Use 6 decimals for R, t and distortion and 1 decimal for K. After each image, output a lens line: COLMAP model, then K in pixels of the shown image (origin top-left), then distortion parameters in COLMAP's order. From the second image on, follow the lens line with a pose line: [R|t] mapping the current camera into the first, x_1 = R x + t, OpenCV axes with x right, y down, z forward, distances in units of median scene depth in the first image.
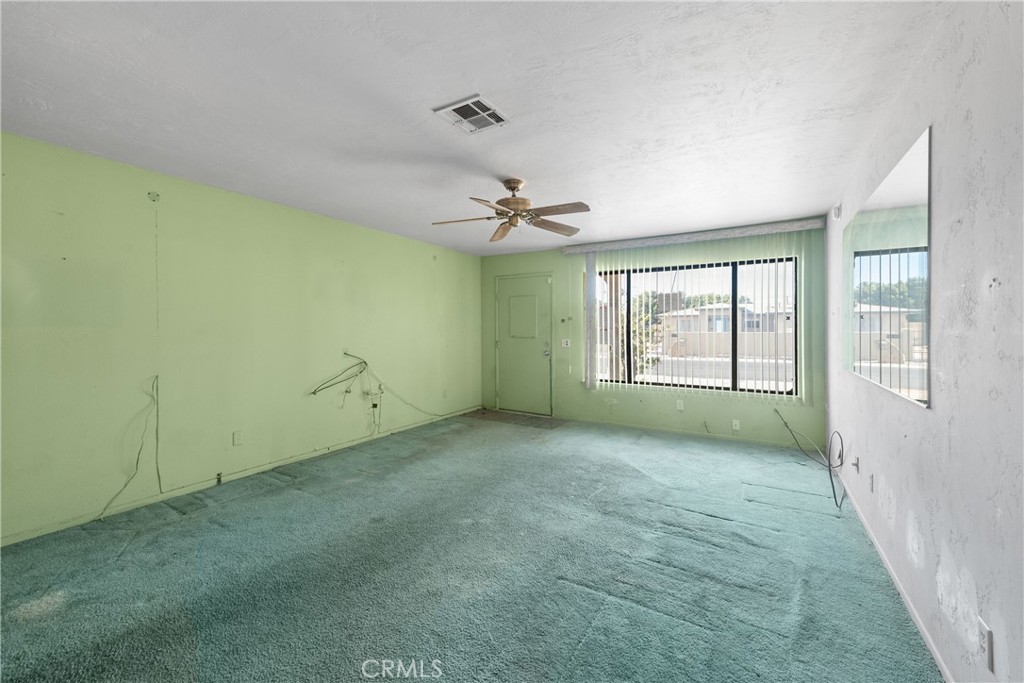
lens RADIAL K [[405.9, 0, 510.9], [0, 405.9, 331.9], [0, 0, 1]] dist [0.010132, -0.002271]
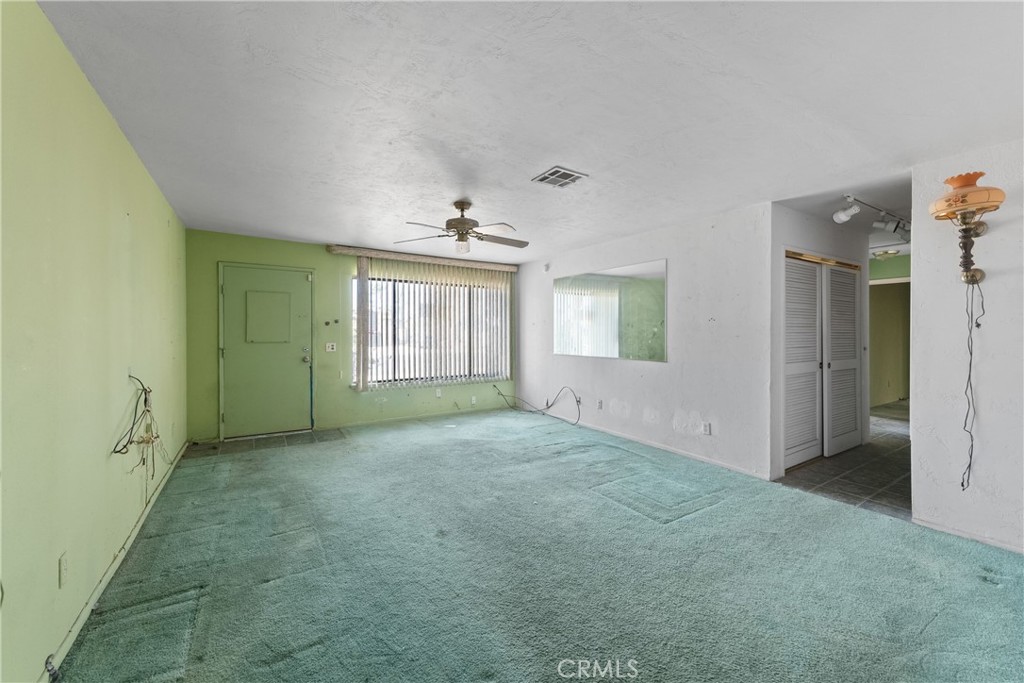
lens RADIAL K [[405.9, 0, 519.0], [0, 405.9, 333.3], [0, 0, 1]] dist [0.010132, -0.002271]
pose [[0.430277, -0.000939, 0.902696, -0.735570], [0.004019, 0.999992, -0.000876, -0.003092], [-0.902688, 0.004005, 0.430277, 0.283169]]
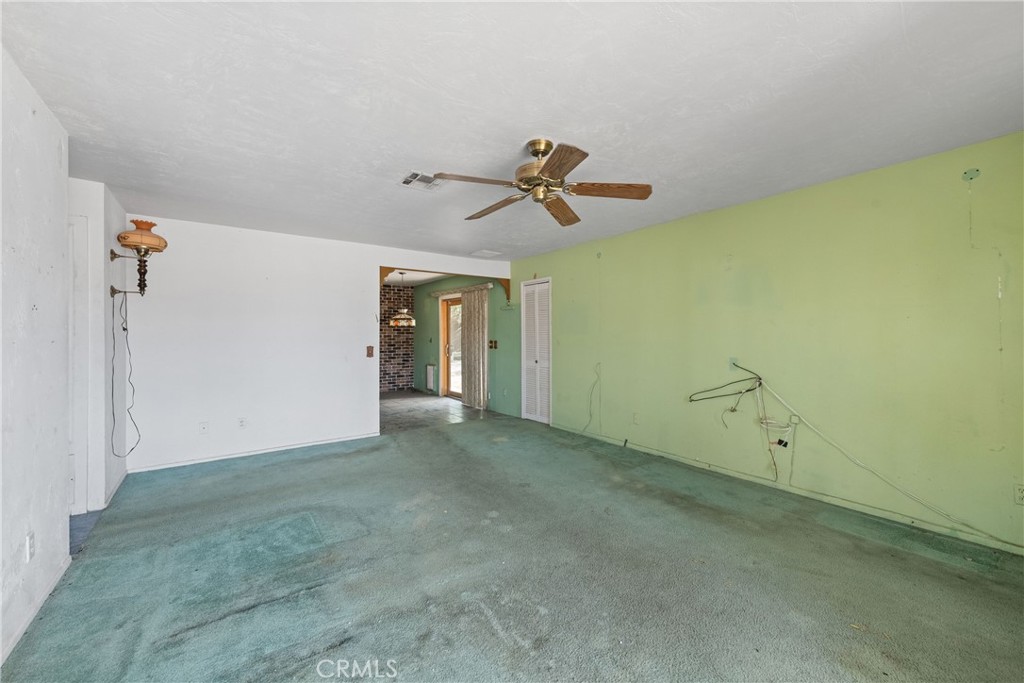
lens RADIAL K [[405.9, 0, 519.4], [0, 405.9, 337.1], [0, 0, 1]] dist [0.010132, -0.002271]
pose [[-0.369269, 0.008502, -0.929284, 0.564234], [-0.004233, 0.999932, 0.010830, -0.009578], [0.929313, 0.007933, -0.369208, 0.962403]]
